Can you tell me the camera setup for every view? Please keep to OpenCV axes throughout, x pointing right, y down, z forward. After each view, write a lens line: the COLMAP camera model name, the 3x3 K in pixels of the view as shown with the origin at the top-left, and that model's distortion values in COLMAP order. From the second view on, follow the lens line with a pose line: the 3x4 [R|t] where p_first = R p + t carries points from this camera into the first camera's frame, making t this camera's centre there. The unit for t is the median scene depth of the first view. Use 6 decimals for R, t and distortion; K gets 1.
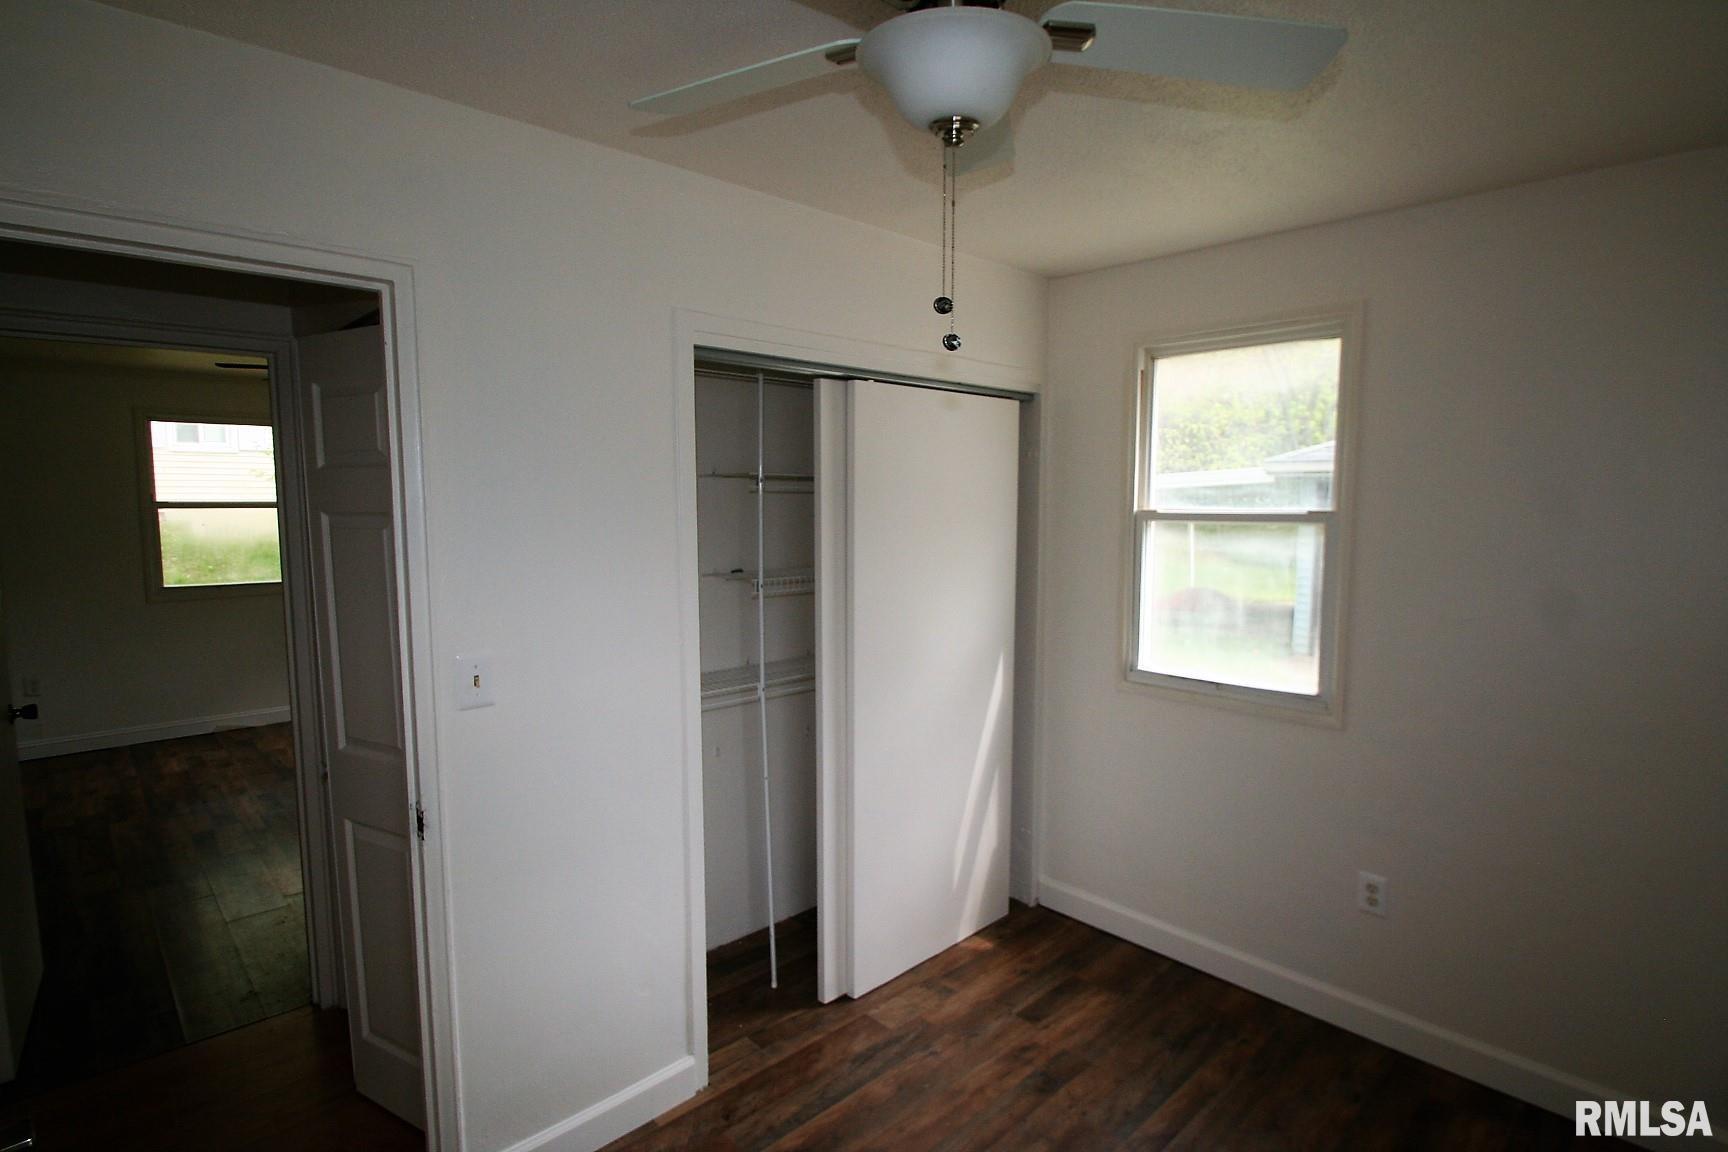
lens RADIAL K [[874.3, 0, 861.8], [0, 874.3, 582.5], [0, 0, 1]] dist [-0.023318, -0.000443]
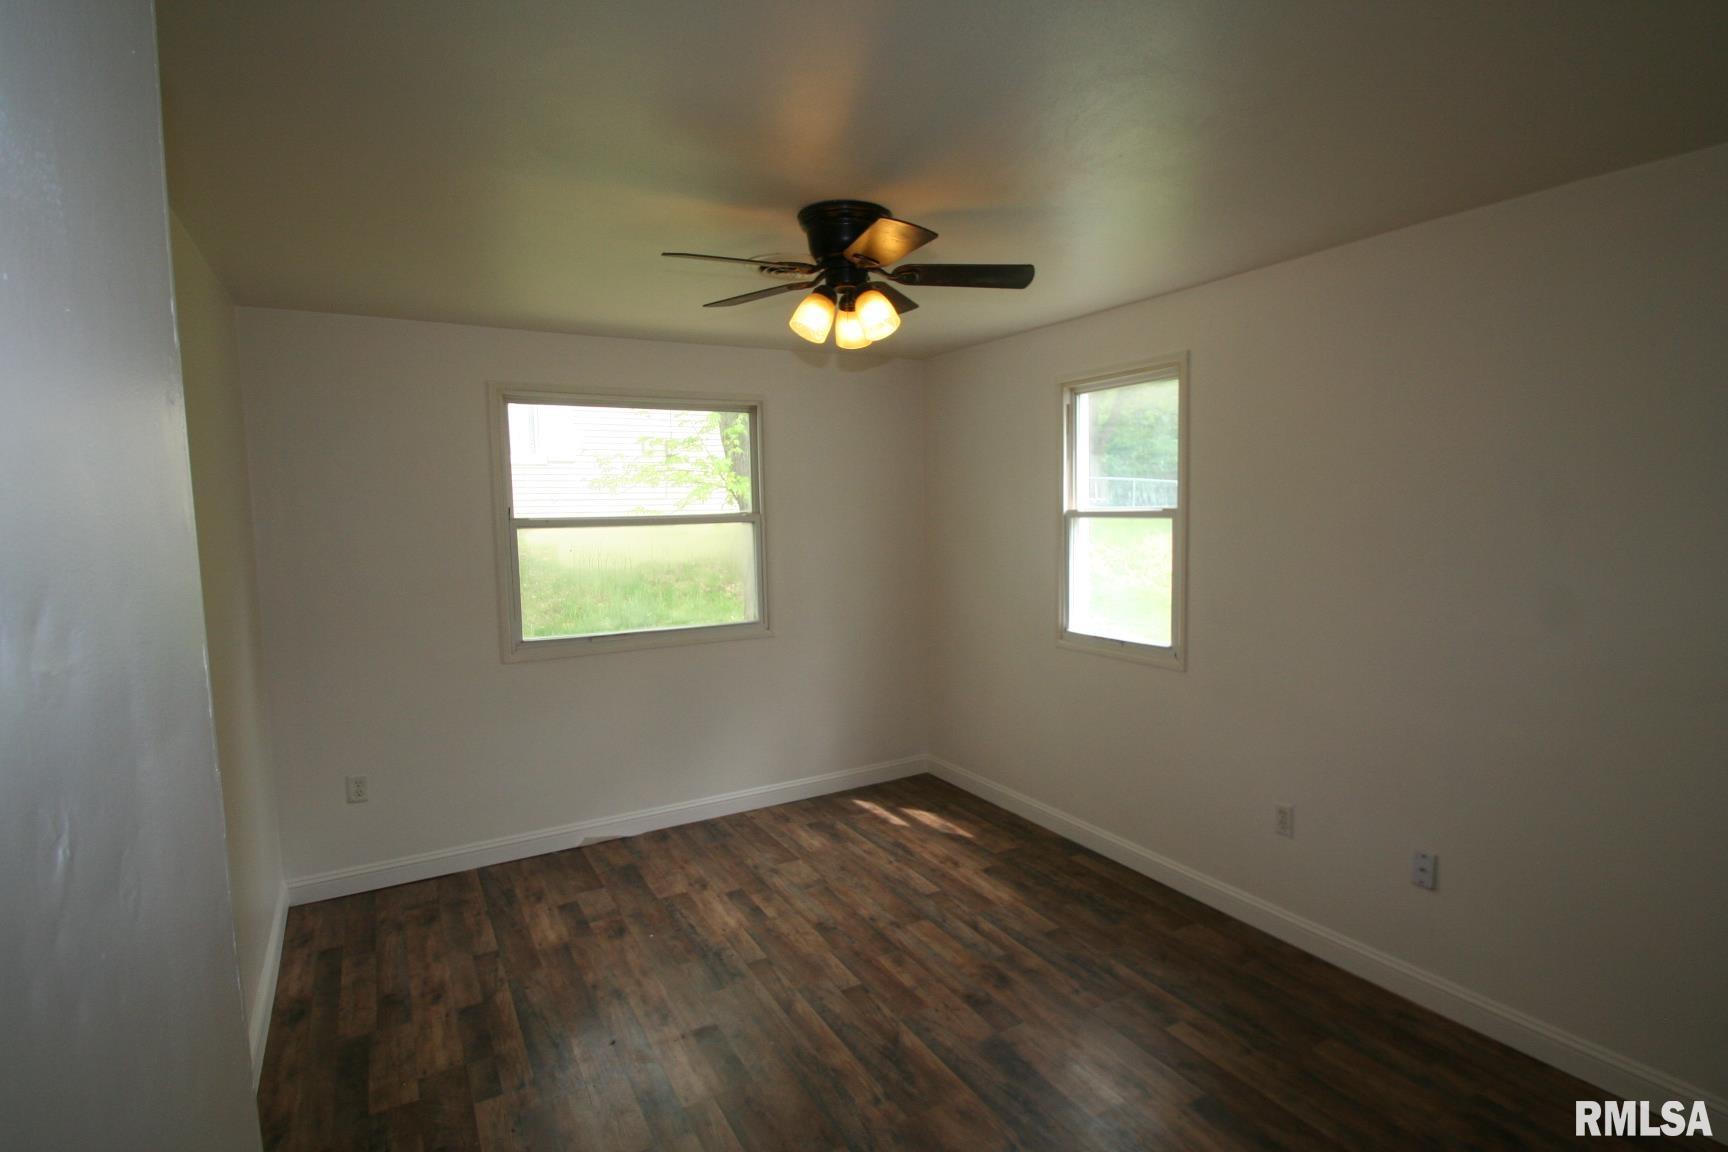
lens RADIAL K [[874.3, 0, 864.7], [0, 874.3, 578.2], [0, 0, 1]] dist [-0.023318, -0.000443]
pose [[0.968894, -0.002809, -0.247458, -0.368481], [-0.001337, 0.999862, -0.016586, -0.034164], [0.247471, 0.016401, 0.968757, 0.385106]]
